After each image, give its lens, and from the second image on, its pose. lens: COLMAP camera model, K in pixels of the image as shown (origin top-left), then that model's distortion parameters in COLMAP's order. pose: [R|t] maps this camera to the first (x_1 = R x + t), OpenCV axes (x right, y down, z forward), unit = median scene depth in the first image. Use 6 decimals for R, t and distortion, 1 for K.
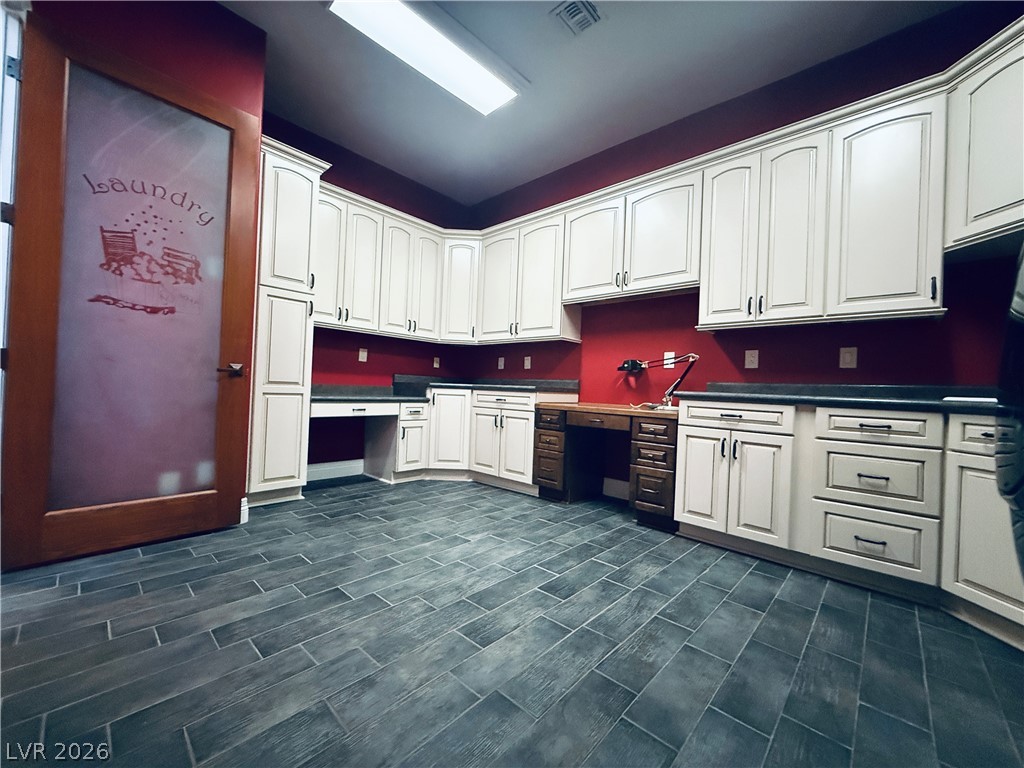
lens RADIAL K [[408.2, 0, 511.0], [0, 408.2, 384.3], [0, 0, 1]] dist [0.002027, -0.000471]
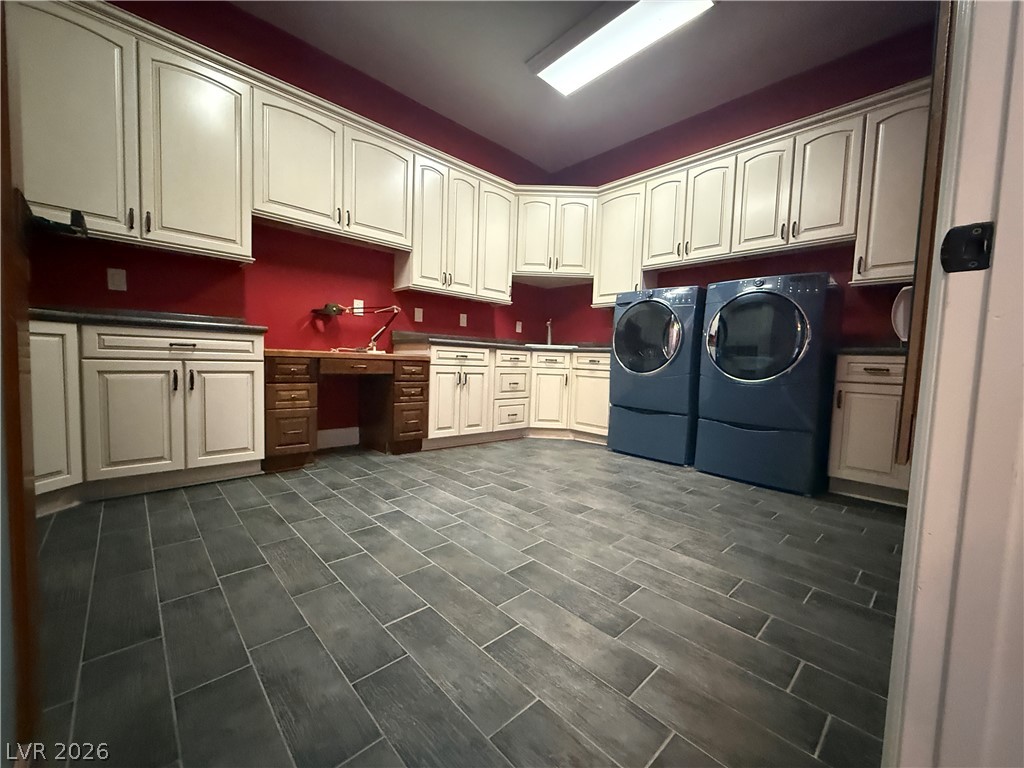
lens RADIAL K [[408.2, 0, 510.7], [0, 408.2, 385.0], [0, 0, 1]] dist [0.002027, -0.000471]
pose [[0.068423, -0.098986, 0.992734, -0.900396], [-0.042646, 0.993866, 0.102038, 0.021531], [-0.996745, -0.049318, 0.063782, 0.708506]]
